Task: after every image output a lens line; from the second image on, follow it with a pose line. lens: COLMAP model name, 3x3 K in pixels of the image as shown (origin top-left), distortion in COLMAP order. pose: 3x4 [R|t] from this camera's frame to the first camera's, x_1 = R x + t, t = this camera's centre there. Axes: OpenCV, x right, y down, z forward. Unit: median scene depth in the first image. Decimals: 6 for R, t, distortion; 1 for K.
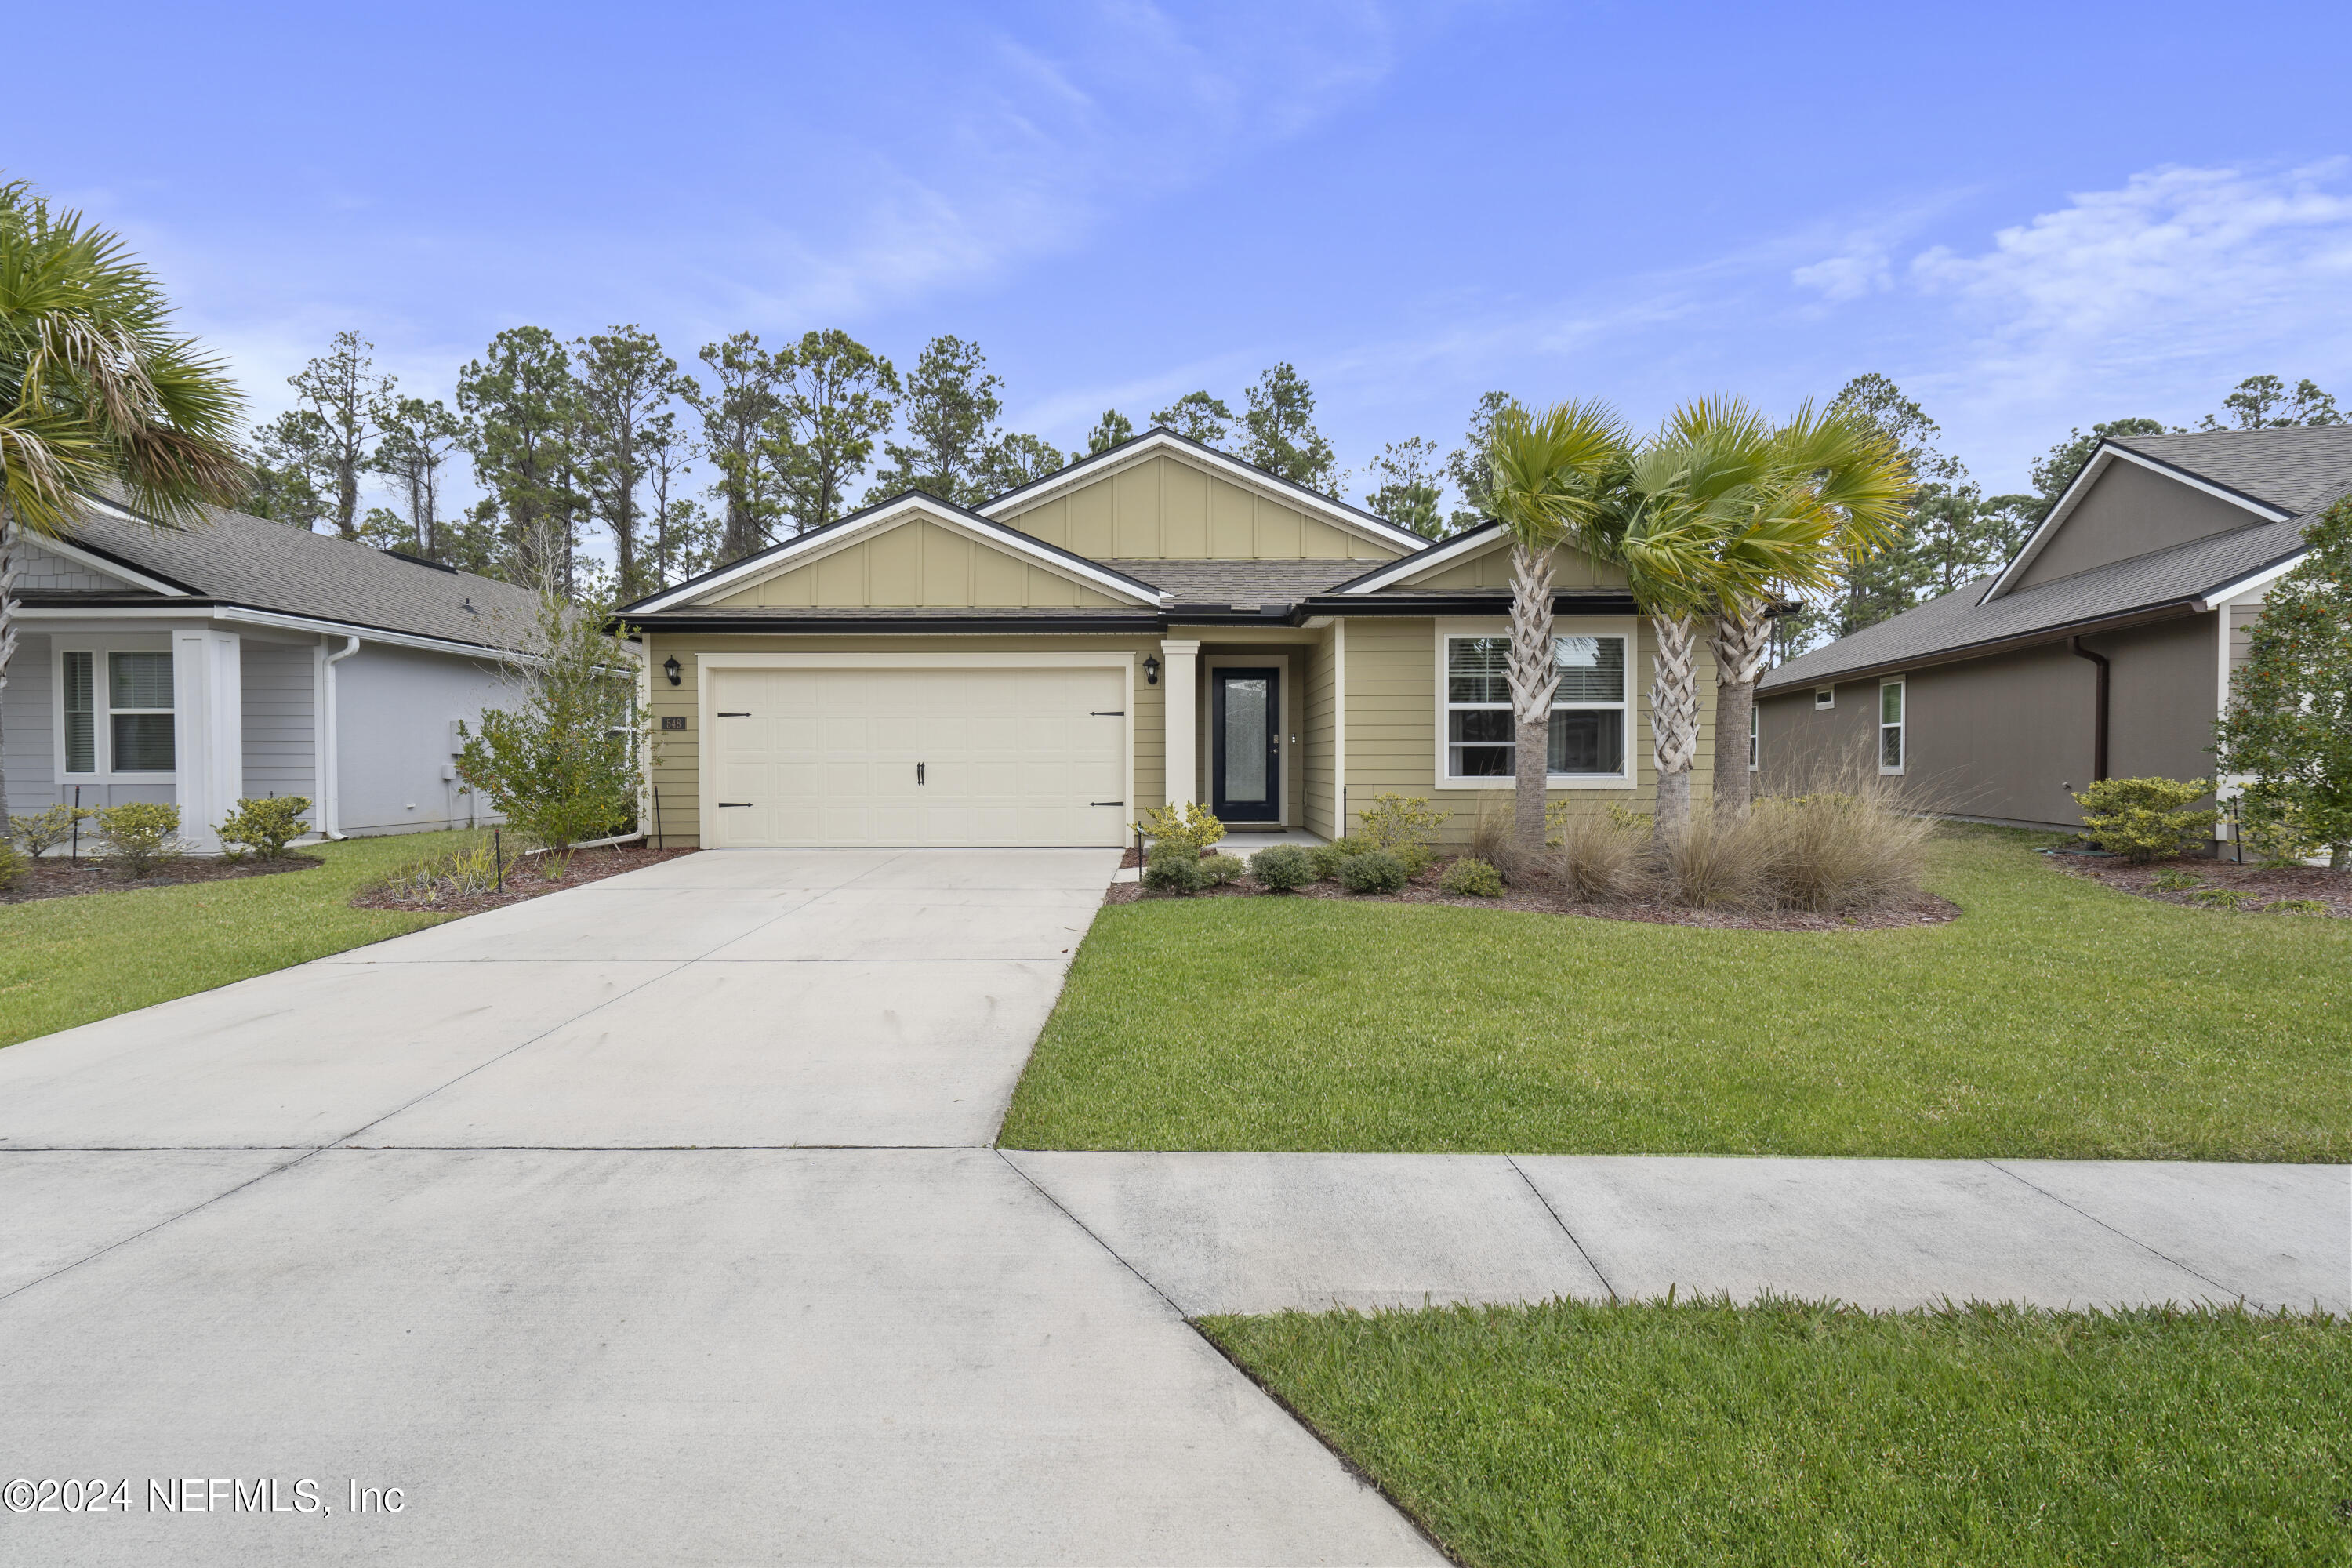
lens RADIAL K [[1139.1, 0, 1184.2], [0, 1139.1, 769.4], [0, 0, 1]] dist [0.004348, -0.000097]
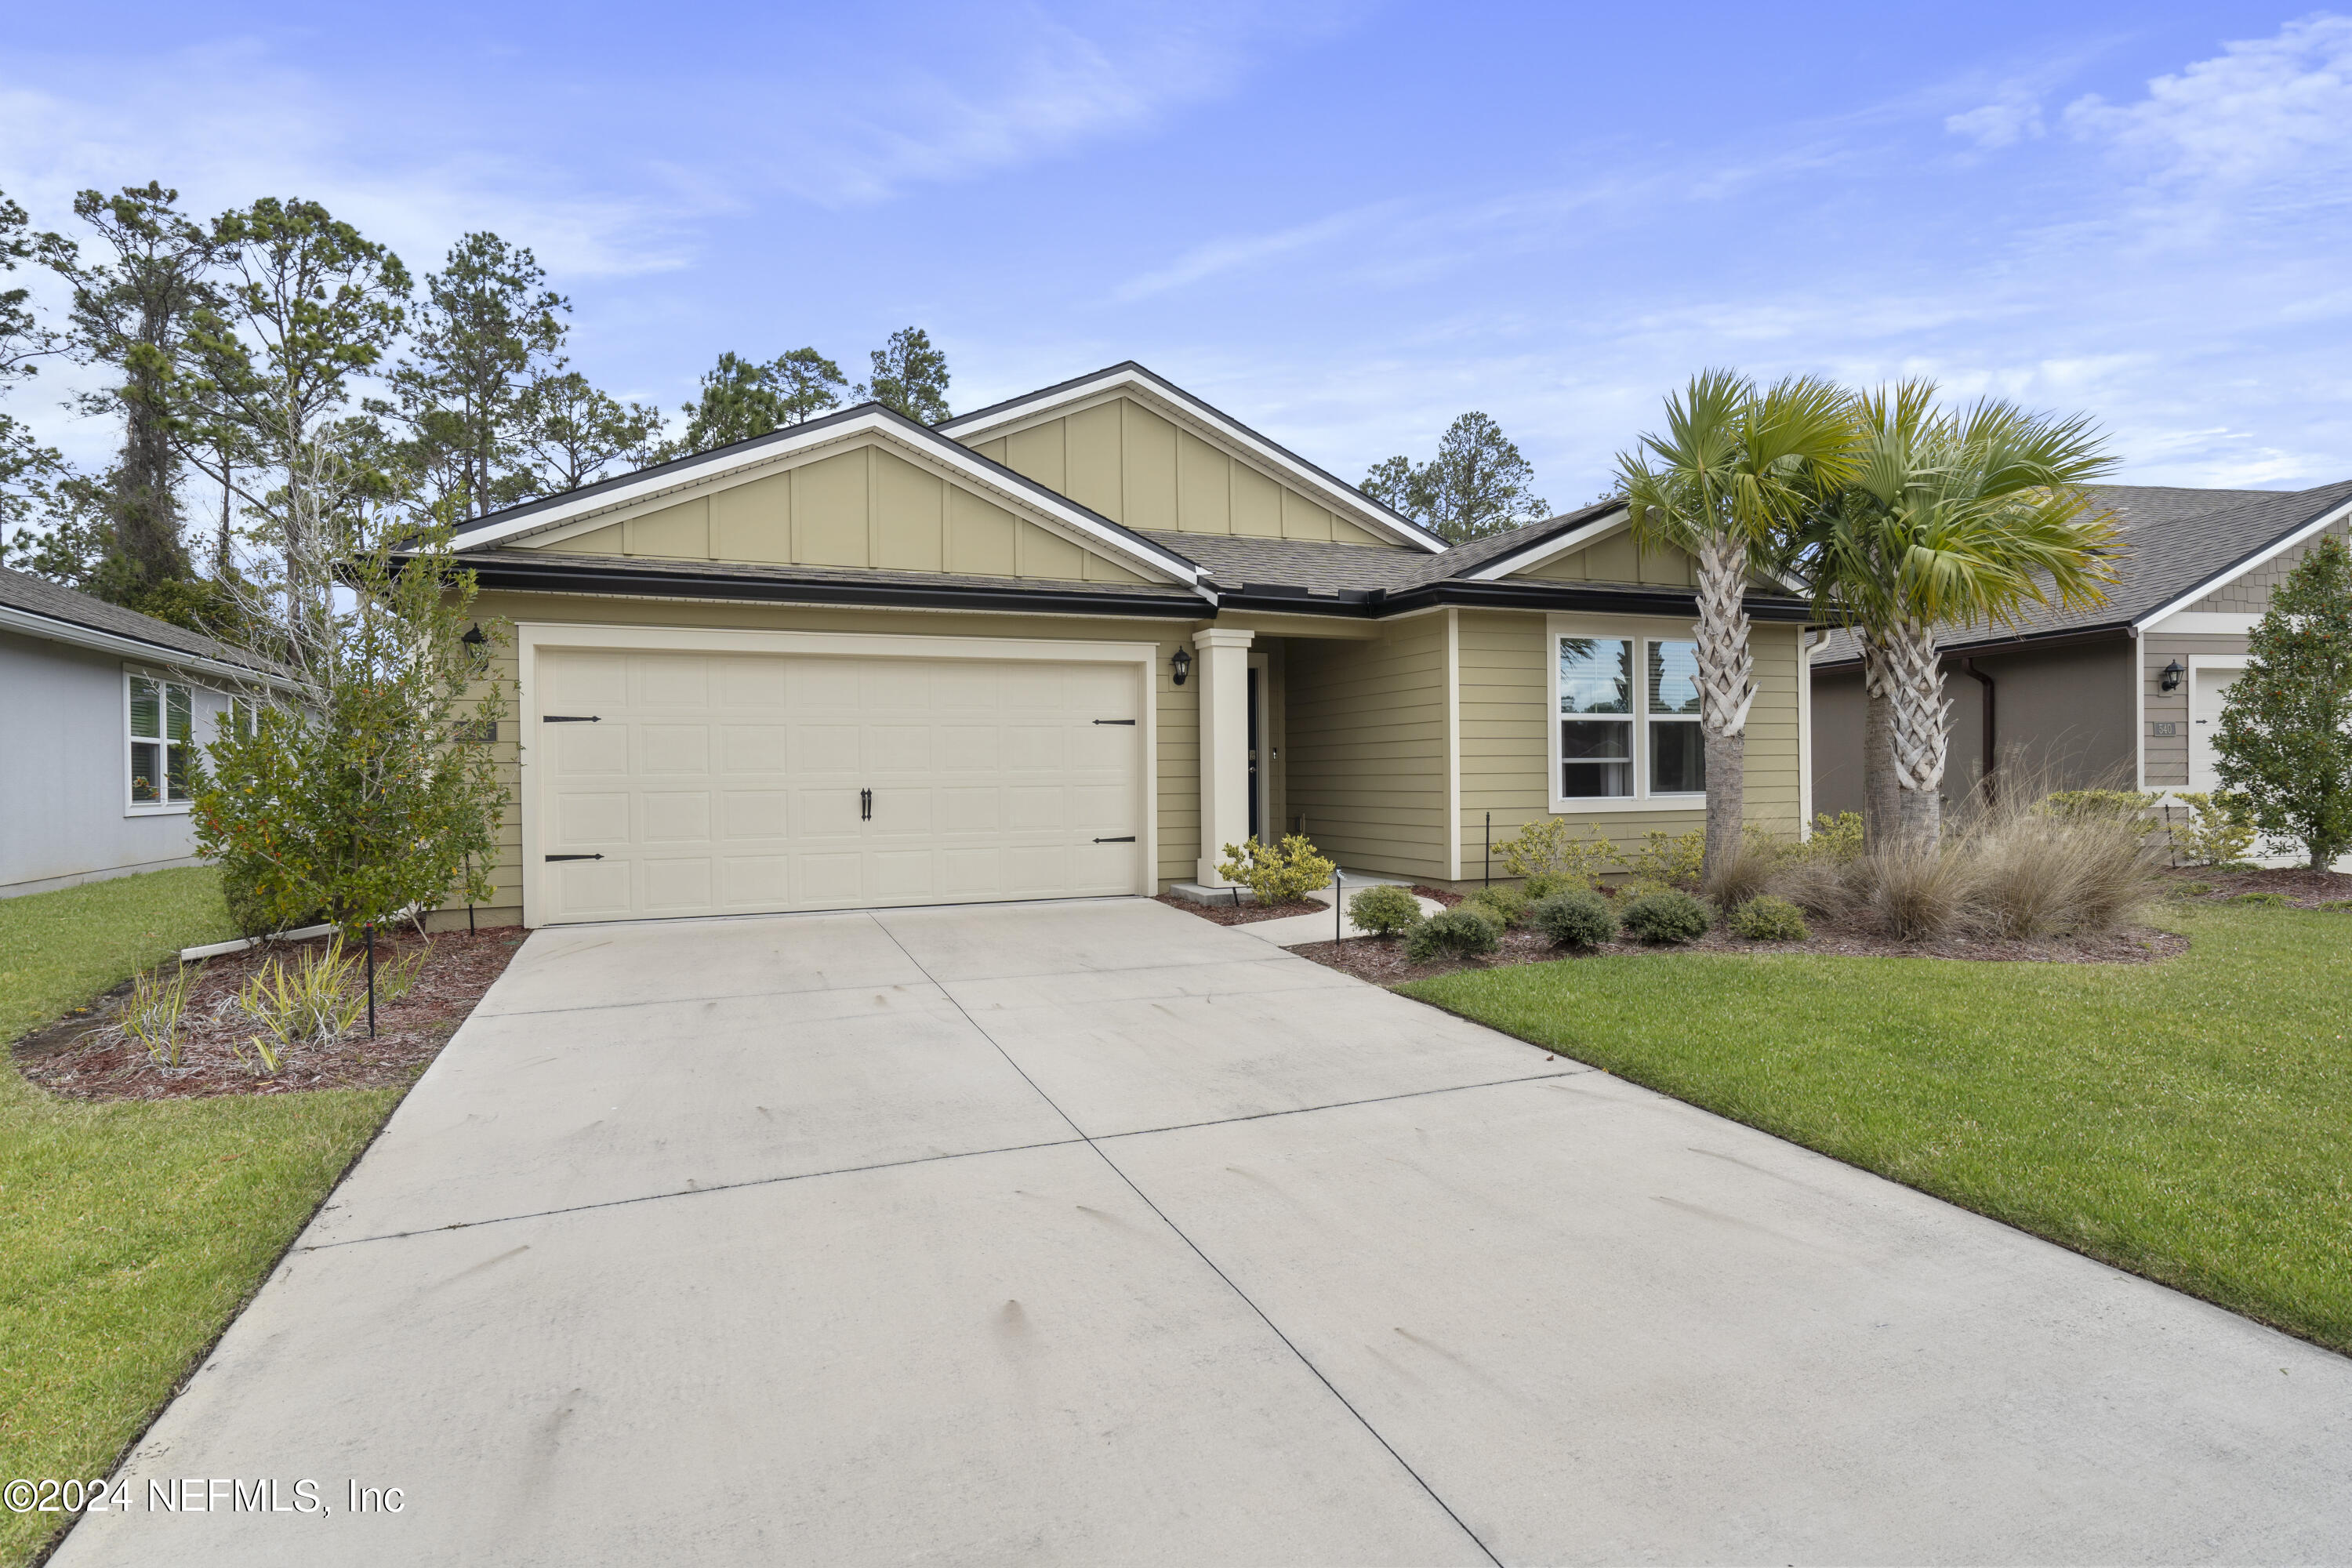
lens RADIAL K [[1210.4, 0, 1183.6], [0, 1210.4, 790.1], [0, 0, 1]] dist [0.000940, -0.003993]
pose [[0.921817, -0.012626, 0.387420, -0.310428], [0.011880, 0.999920, 0.004323, -0.005649], [-0.387444, 0.000618, 0.921893, 0.209326]]
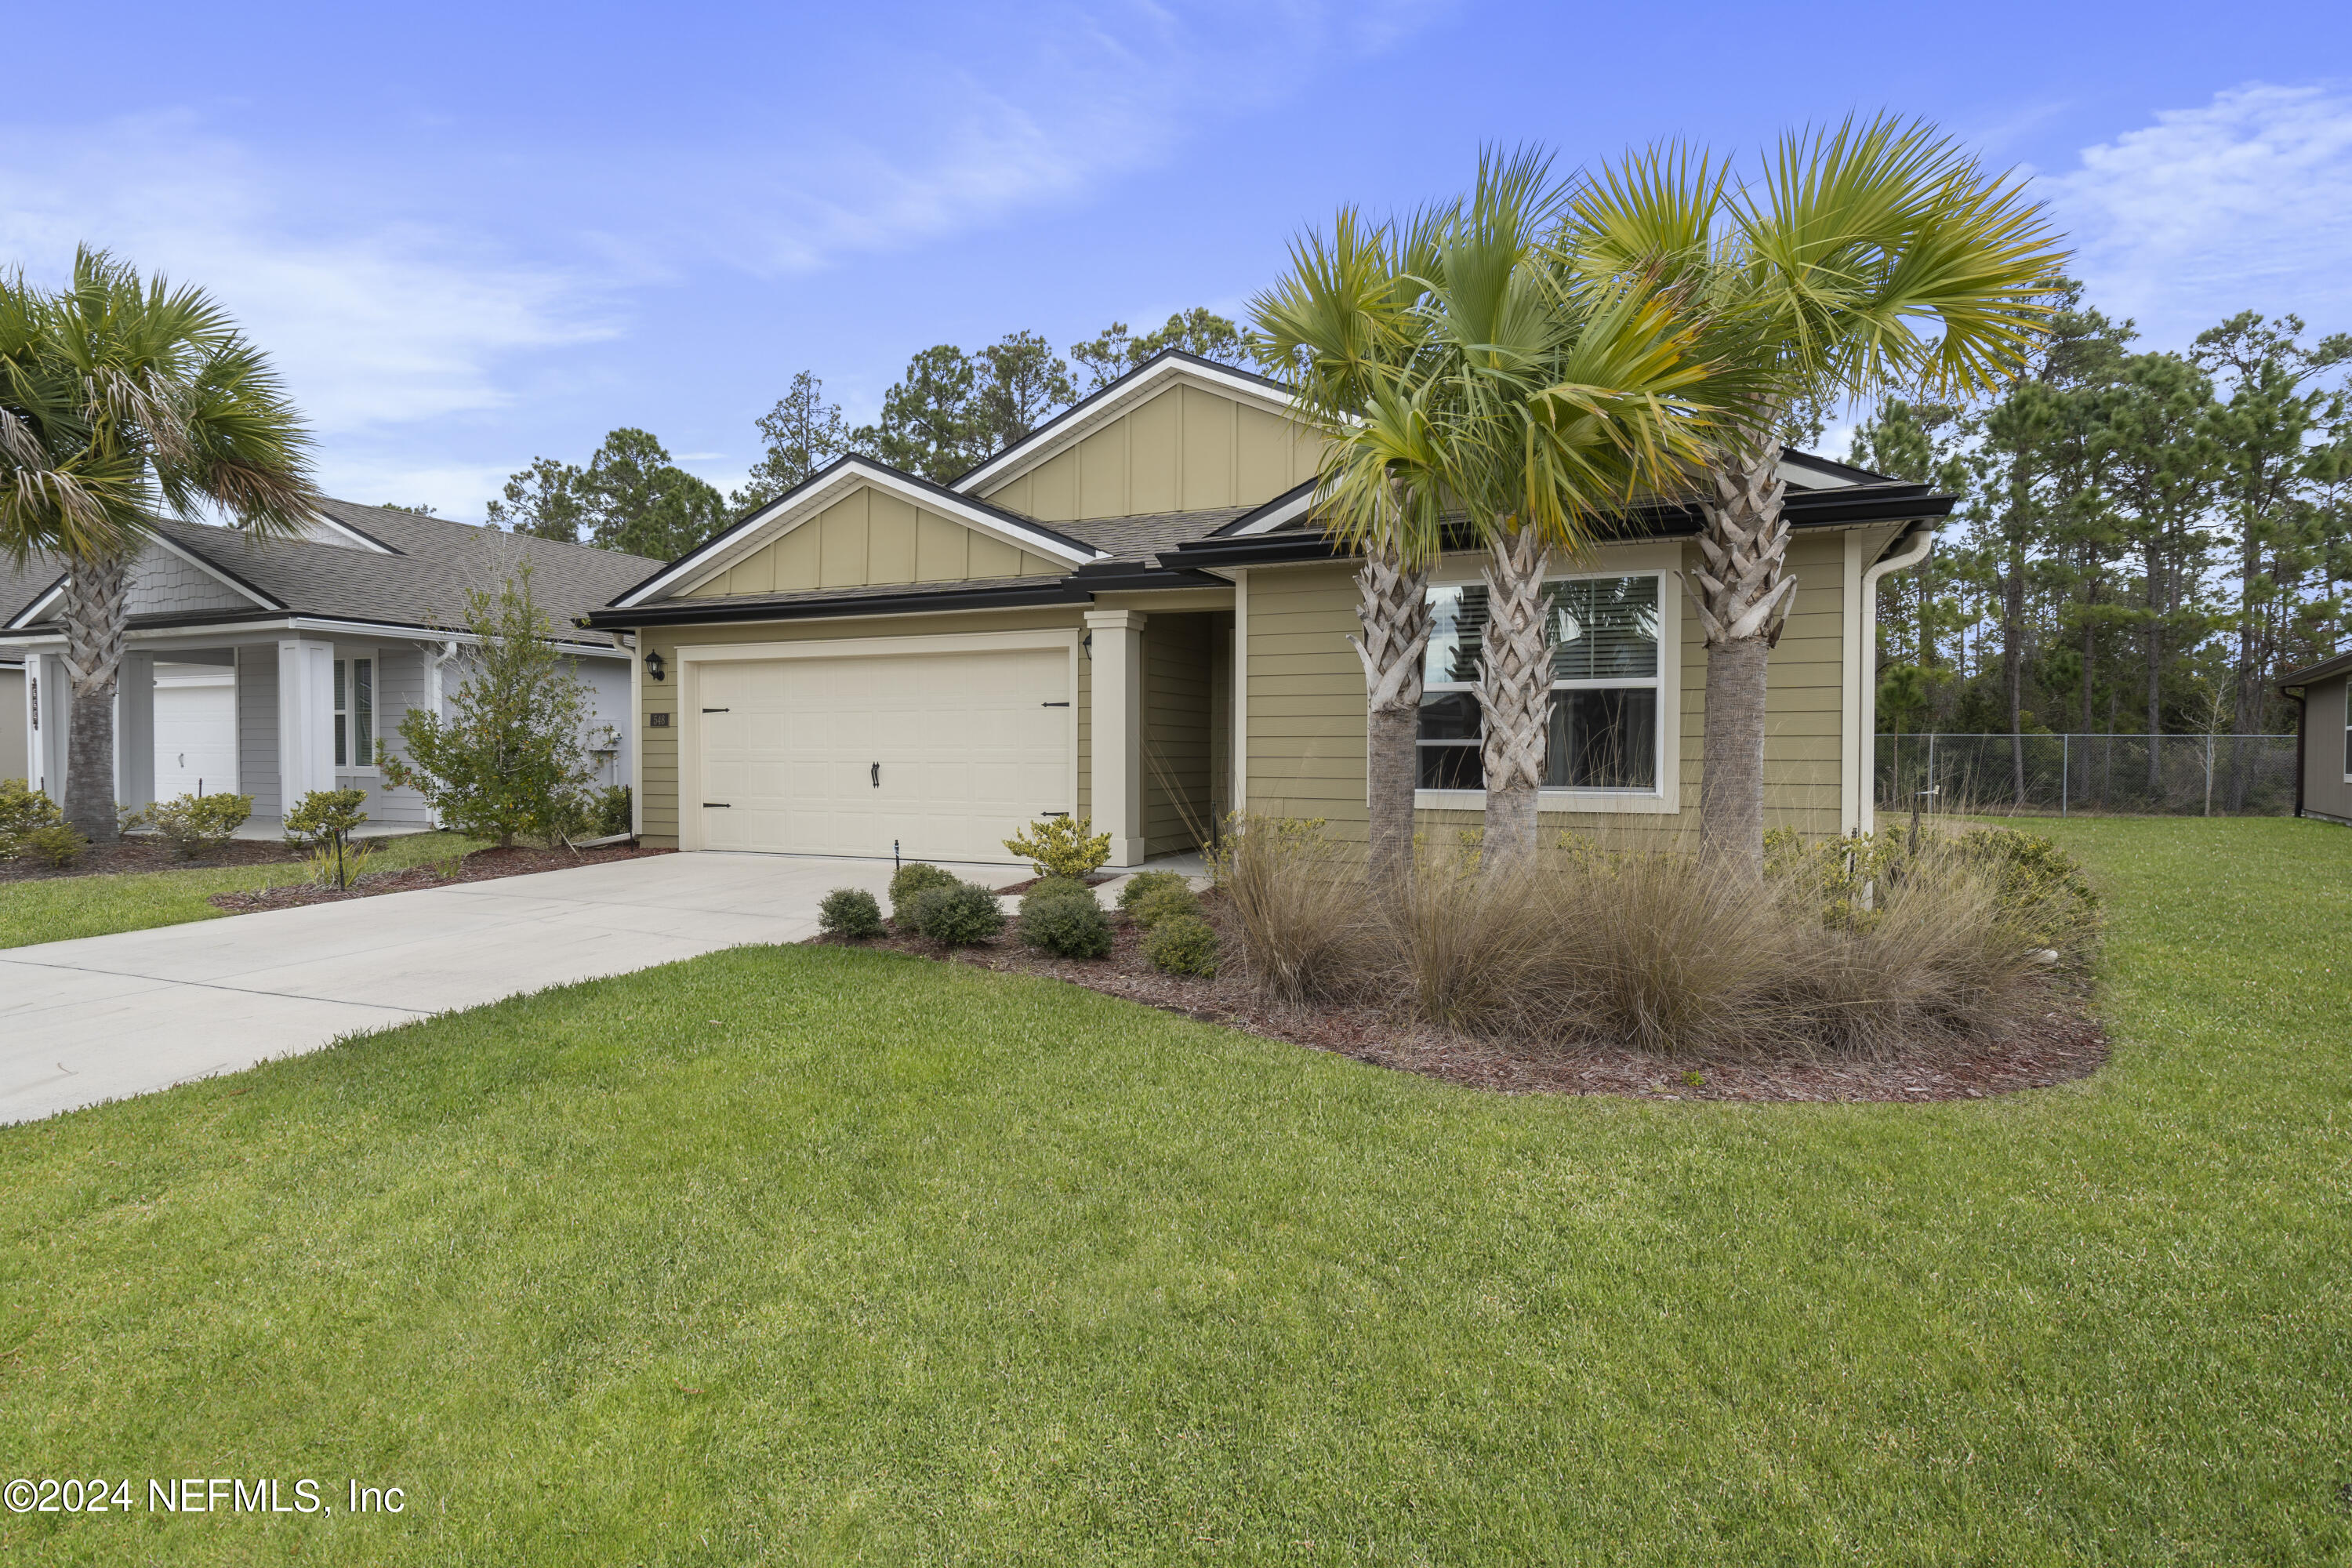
lens RADIAL K [[1210.4, 0, 1189.2], [0, 1210.4, 766.1], [0, 0, 1]] dist [0.000940, -0.003993]
pose [[0.915596, 0.008093, -0.402018, 0.336842], [-0.007505, 0.999967, 0.003037, -0.006831], [0.402029, 0.000236, 0.915627, 0.215981]]
